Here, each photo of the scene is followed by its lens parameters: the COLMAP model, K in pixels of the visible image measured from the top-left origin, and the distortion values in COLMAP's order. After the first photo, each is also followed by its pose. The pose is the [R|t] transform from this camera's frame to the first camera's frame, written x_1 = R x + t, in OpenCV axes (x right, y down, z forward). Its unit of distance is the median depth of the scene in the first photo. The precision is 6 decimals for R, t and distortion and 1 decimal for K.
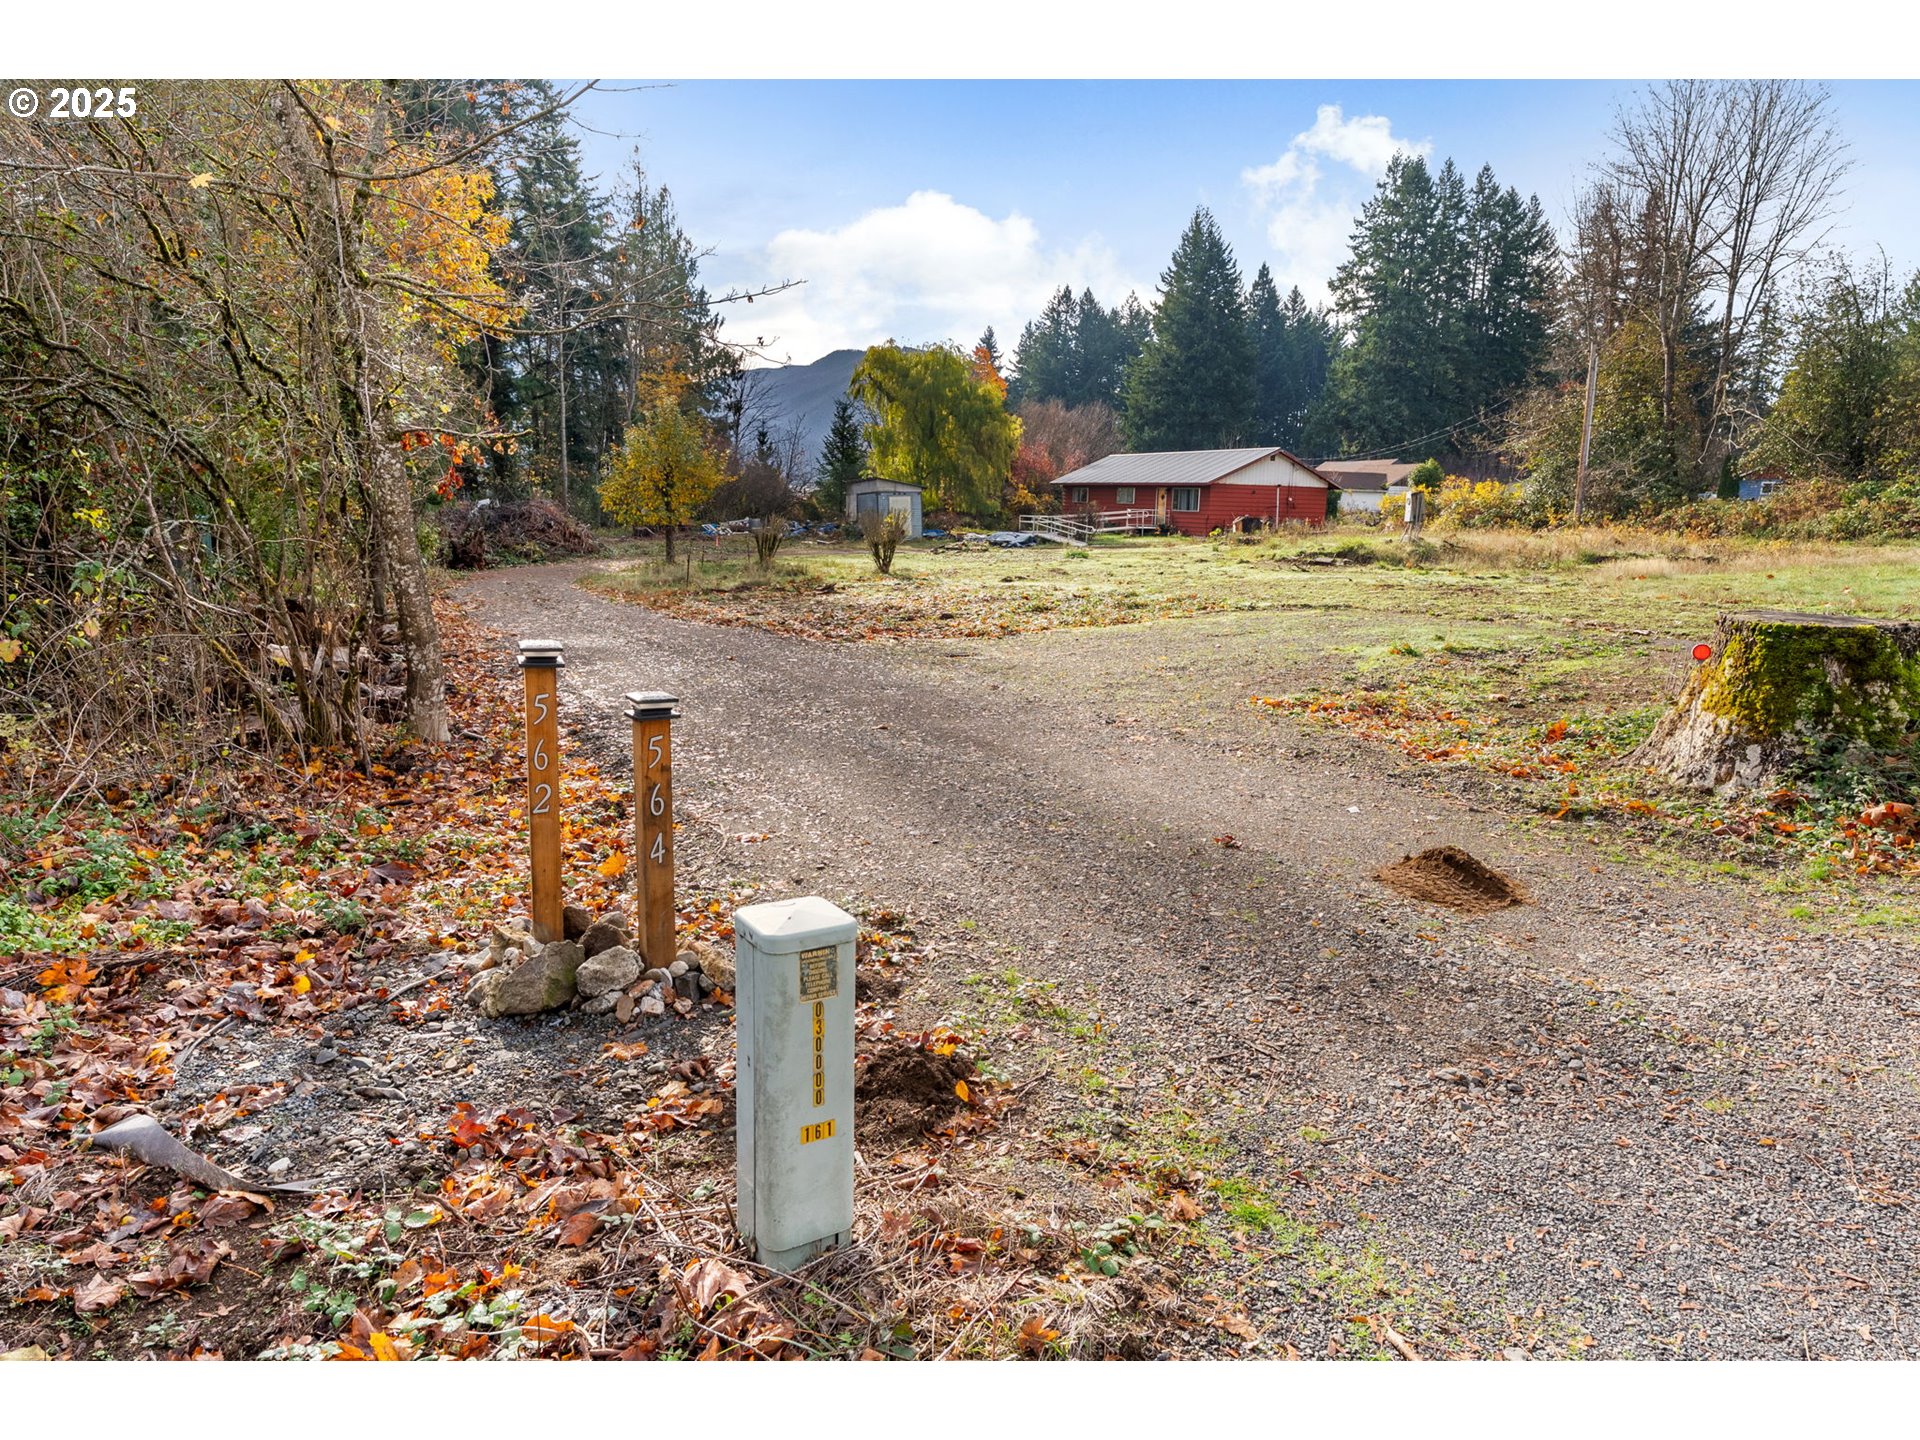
lens RADIAL K [[1165.4, 0, 960.0], [0, 1165.4, 720.0], [0, 0, 1]] dist [-0.003959, 0.000058]
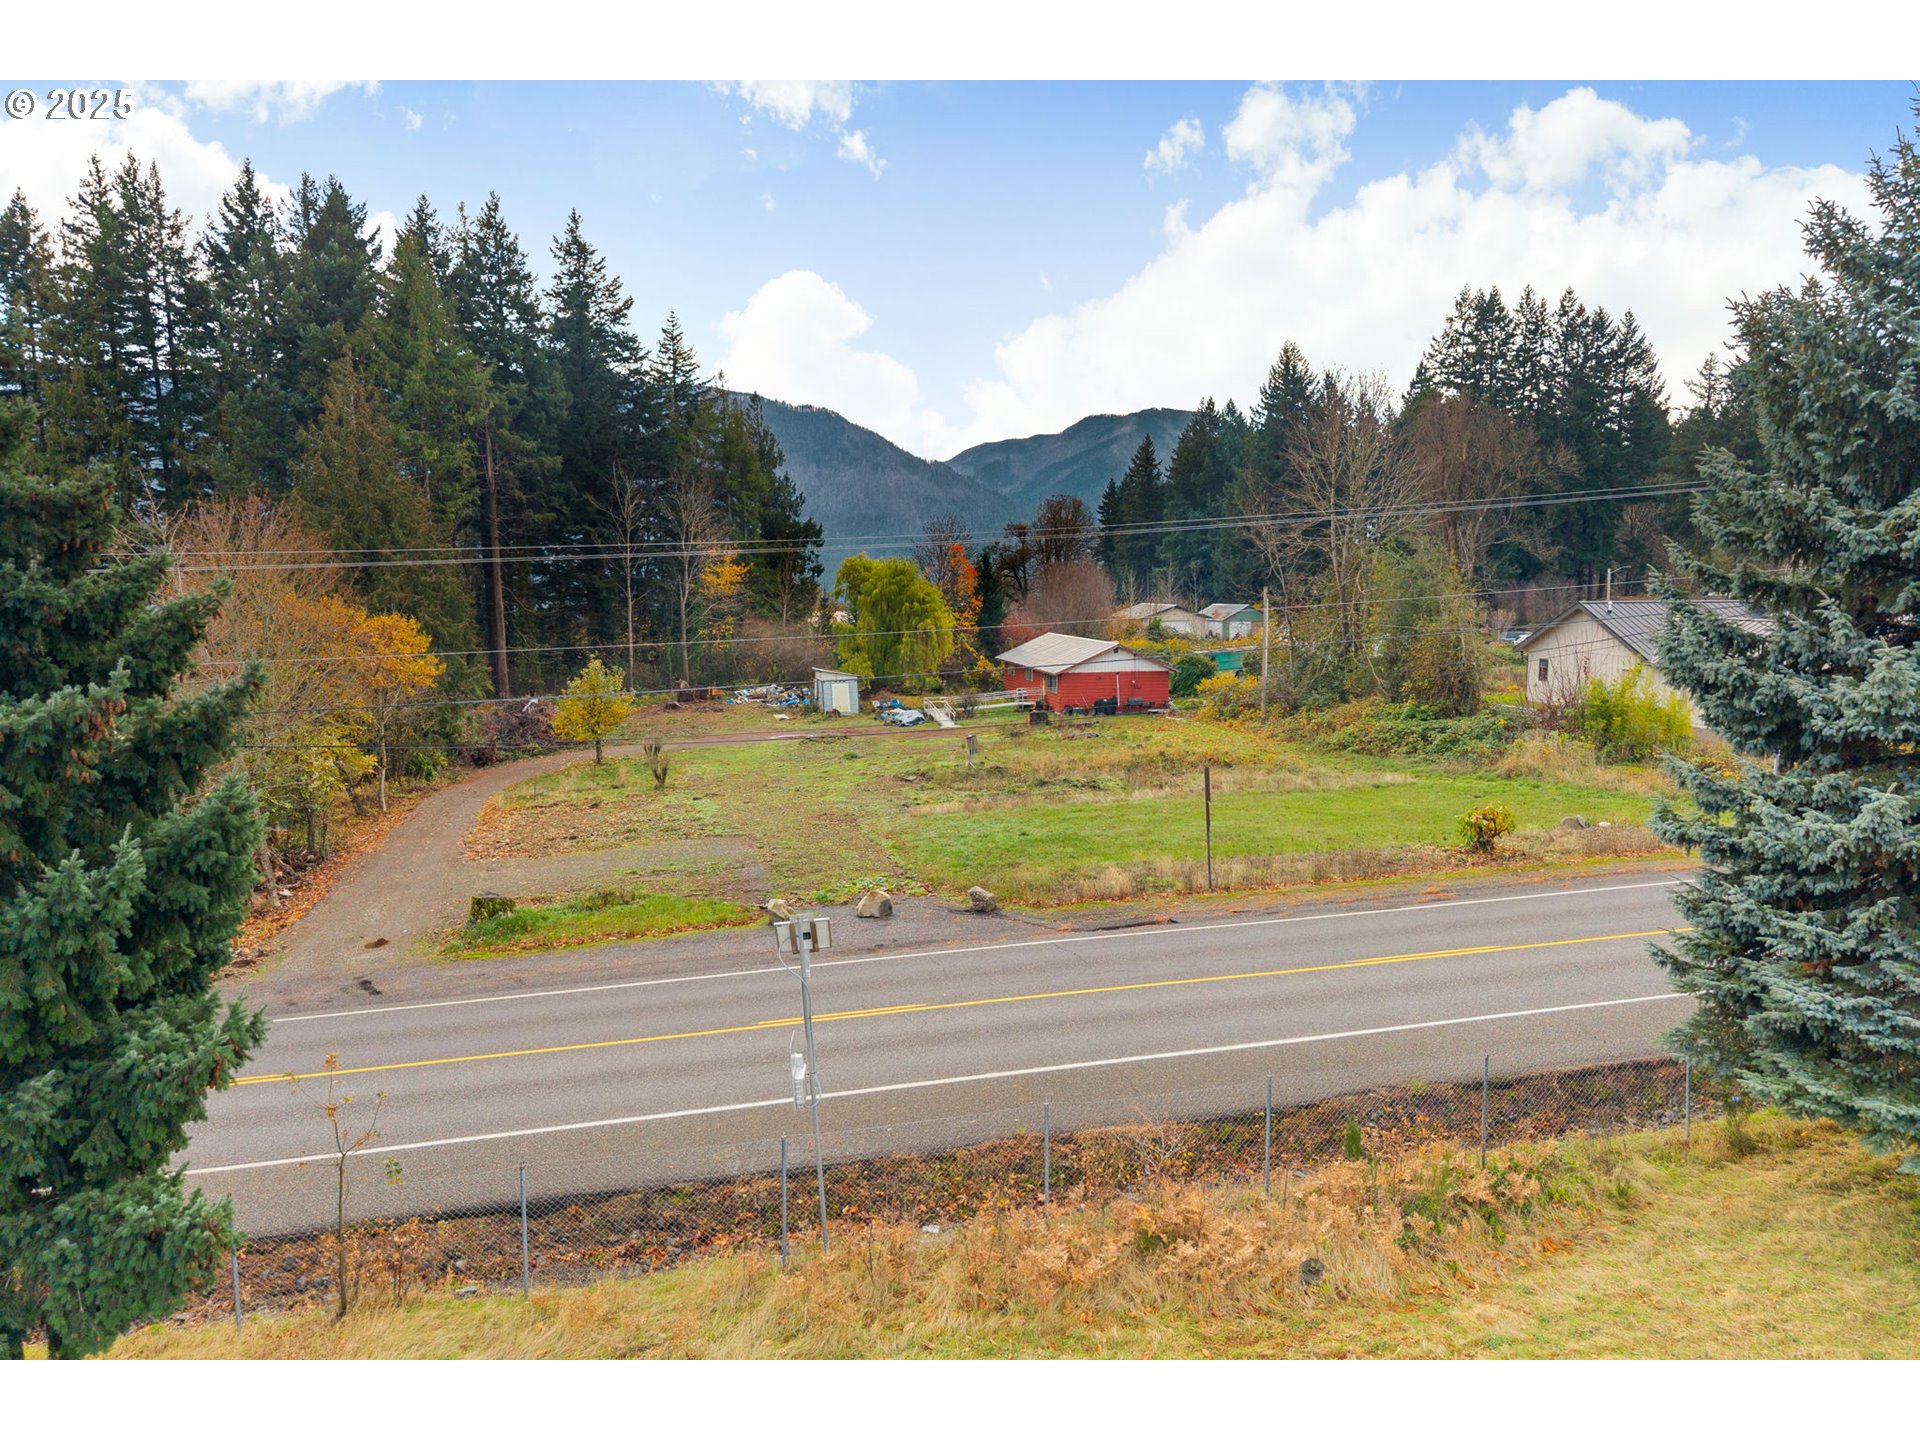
lens RADIAL K [[1338.8, 0, 960.0], [0, 1338.8, 720.0], [0, 0, 1]] dist [0.001353, 0.001384]
pose [[0.973516, -0.002713, -0.228602, 0.745948], [-0.012781, 0.997720, -0.066269, -0.085784], [0.228260, 0.067436, 0.971262, -0.778508]]
